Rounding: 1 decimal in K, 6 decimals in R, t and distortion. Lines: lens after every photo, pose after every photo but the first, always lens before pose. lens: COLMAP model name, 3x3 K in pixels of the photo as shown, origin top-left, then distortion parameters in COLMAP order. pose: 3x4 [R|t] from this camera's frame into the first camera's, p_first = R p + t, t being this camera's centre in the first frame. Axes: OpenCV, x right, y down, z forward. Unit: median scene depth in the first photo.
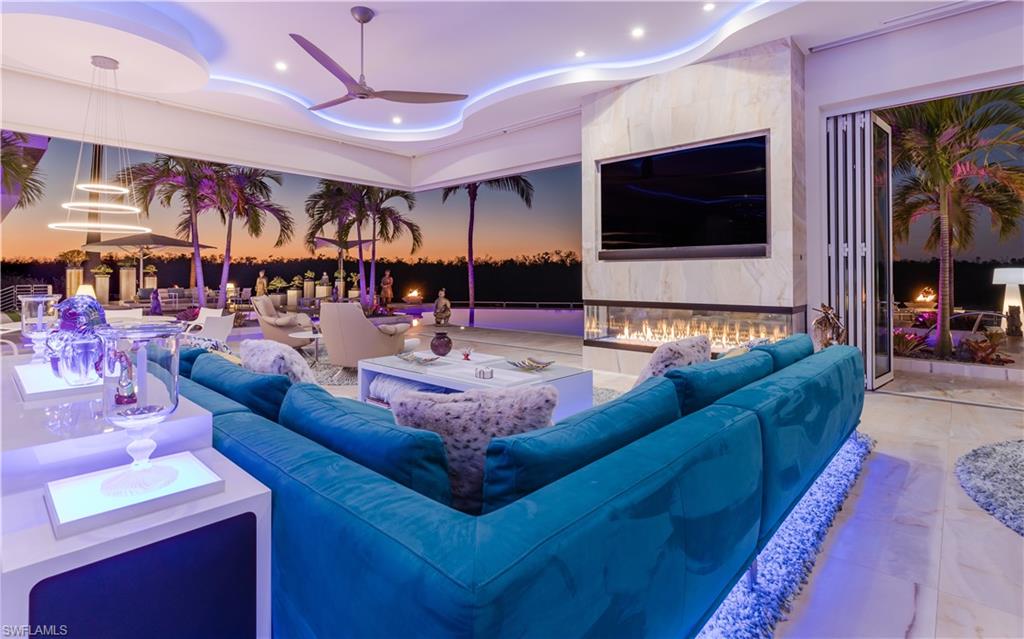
lens RADIAL K [[491.4, 0, 511.7], [0, 491.4, 272.0], [0, 0, 1]] dist [-0.000099, -0.000014]
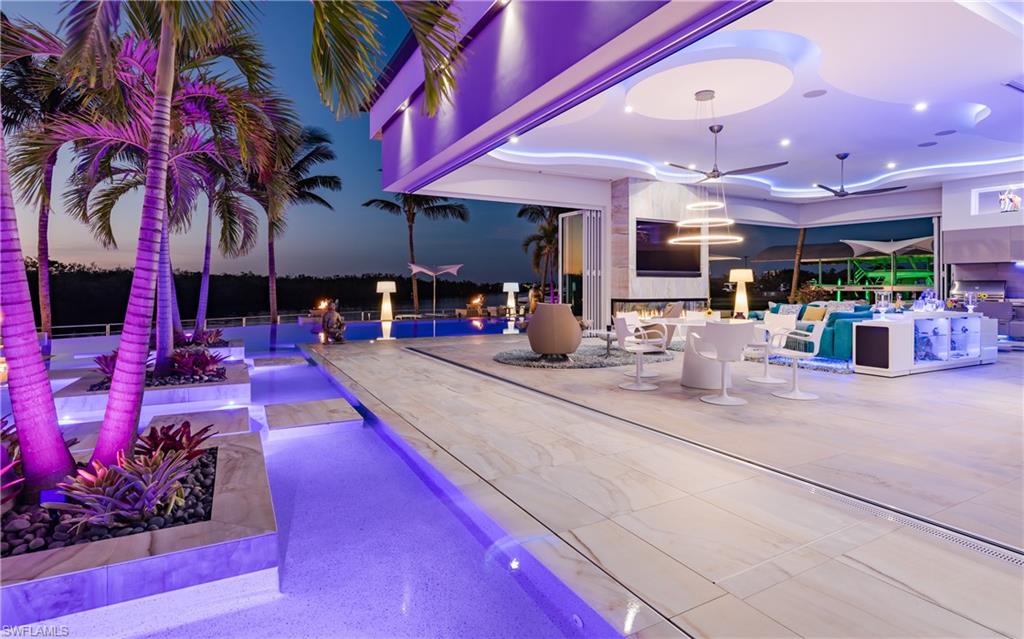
lens RADIAL K [[514.5, 0, 510.2], [0, 514.5, 287.8], [0, 0, 1]] dist [-0.002662, -0.000440]
pose [[0.333523, -0.002272, 0.942739, -1.740758], [-0.006437, 0.999968, 0.004687, 0.012148], [-0.942720, -0.007632, 0.333498, 0.851782]]
